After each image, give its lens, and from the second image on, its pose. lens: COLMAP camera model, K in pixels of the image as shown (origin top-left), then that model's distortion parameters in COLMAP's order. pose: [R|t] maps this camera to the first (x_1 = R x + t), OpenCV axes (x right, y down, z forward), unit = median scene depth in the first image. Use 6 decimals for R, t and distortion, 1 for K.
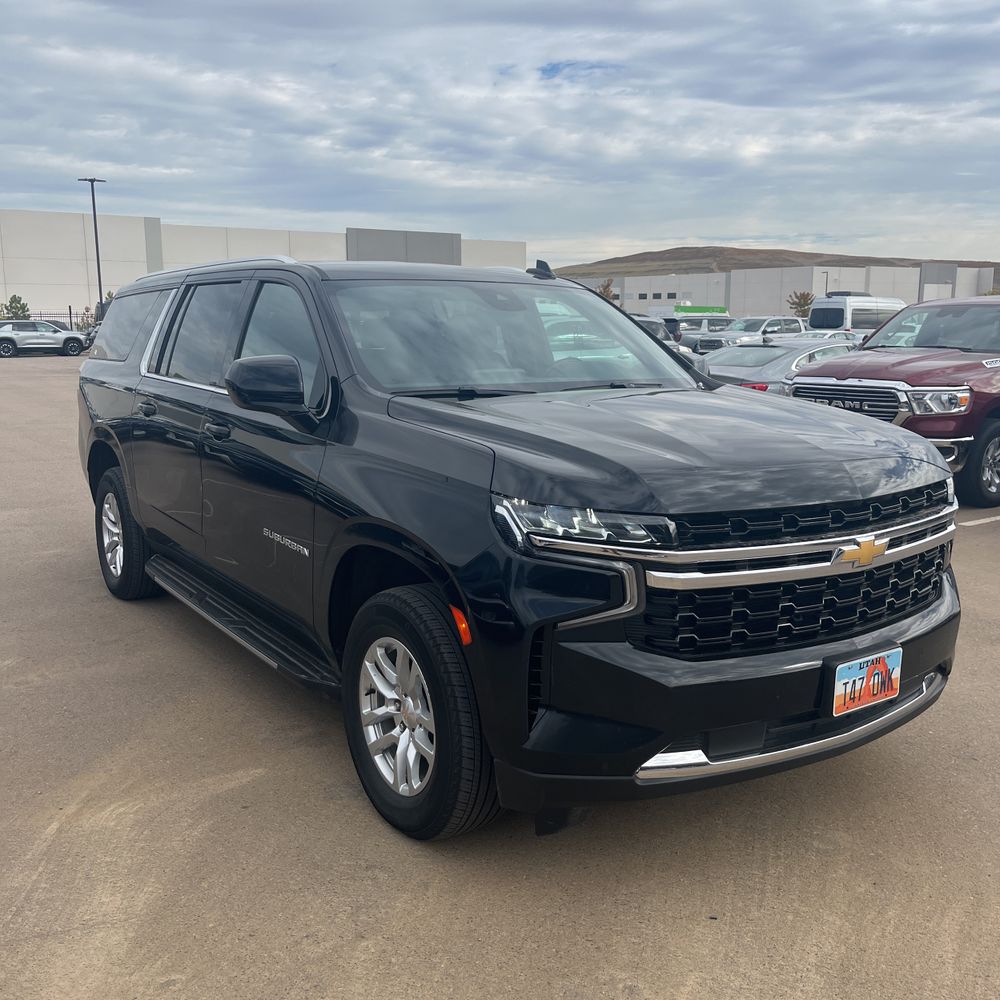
lens RADIAL K [[1012.0, 0, 498.5], [0, 1012.0, 498.6], [0, 0, 1]] dist [0.027678, -0.000248]
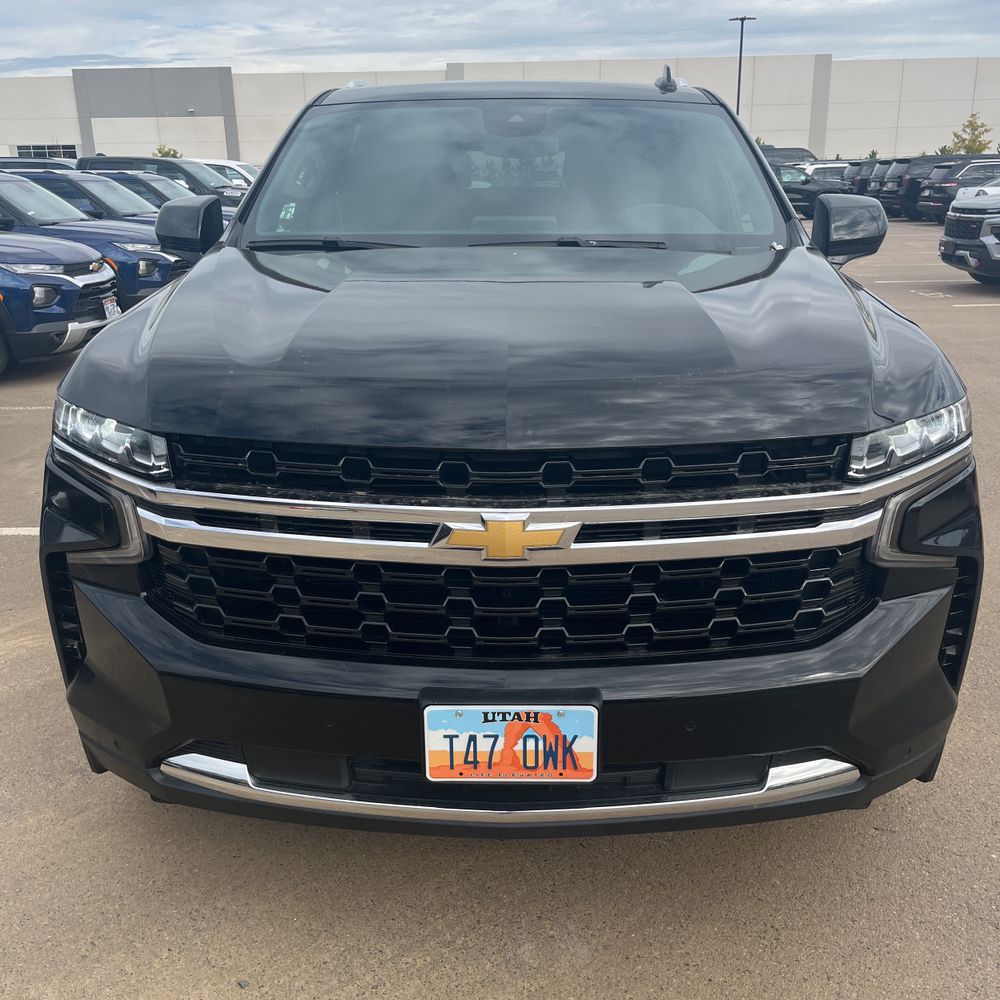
lens RADIAL K [[1007.6, 0, 506.7], [0, 1007.6, 499.6], [0, 0, 1]] dist [0.061862, -0.066945]
pose [[0.814569, 0.170836, -0.554339, 0.674233], [-0.090567, 0.981384, 0.169360, -0.069134], [0.572953, -0.087751, 0.814877, 0.510738]]
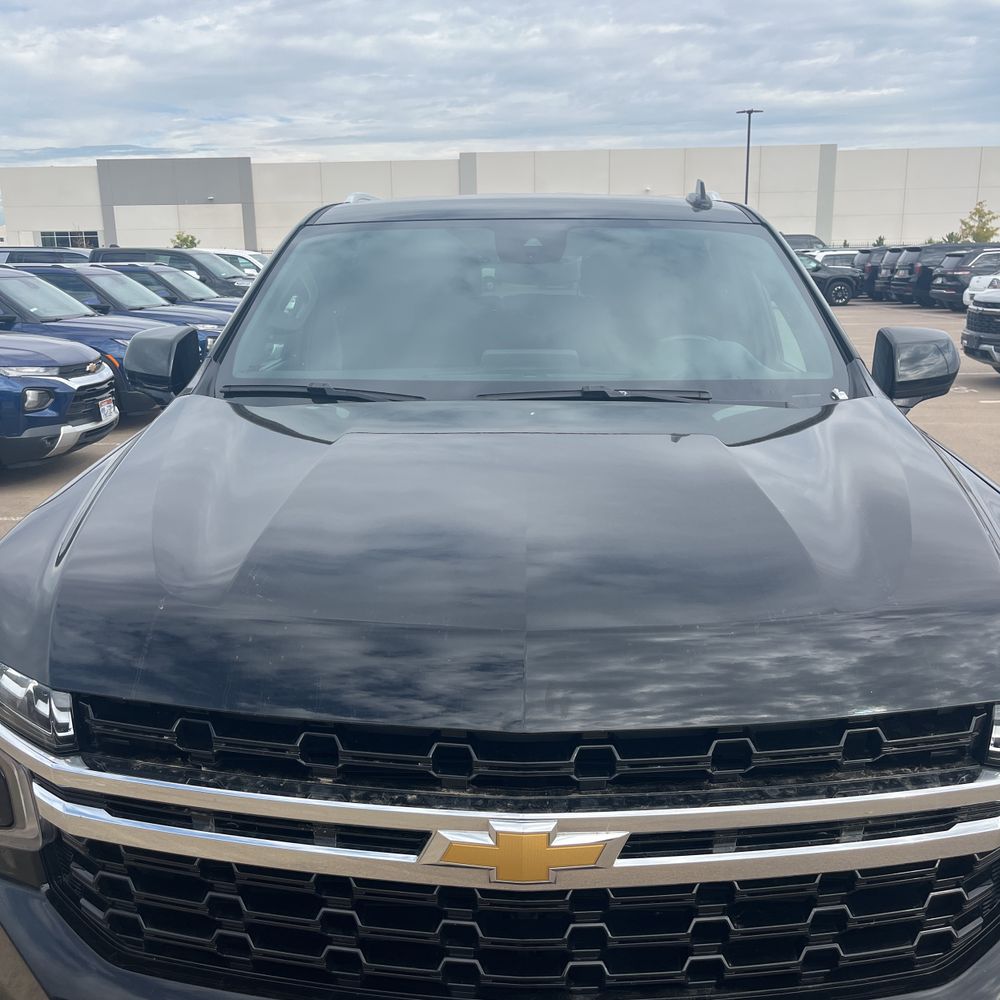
lens RADIAL K [[1012.0, 0, 498.5], [0, 1012.0, 498.6], [0, 0, 1]] dist [0.027678, -0.000248]
pose [[0.803709, 0.132671, -0.580043, 0.572482], [-0.094515, 0.990914, 0.095688, -0.134716], [0.587467, -0.022083, 0.808946, 0.637577]]
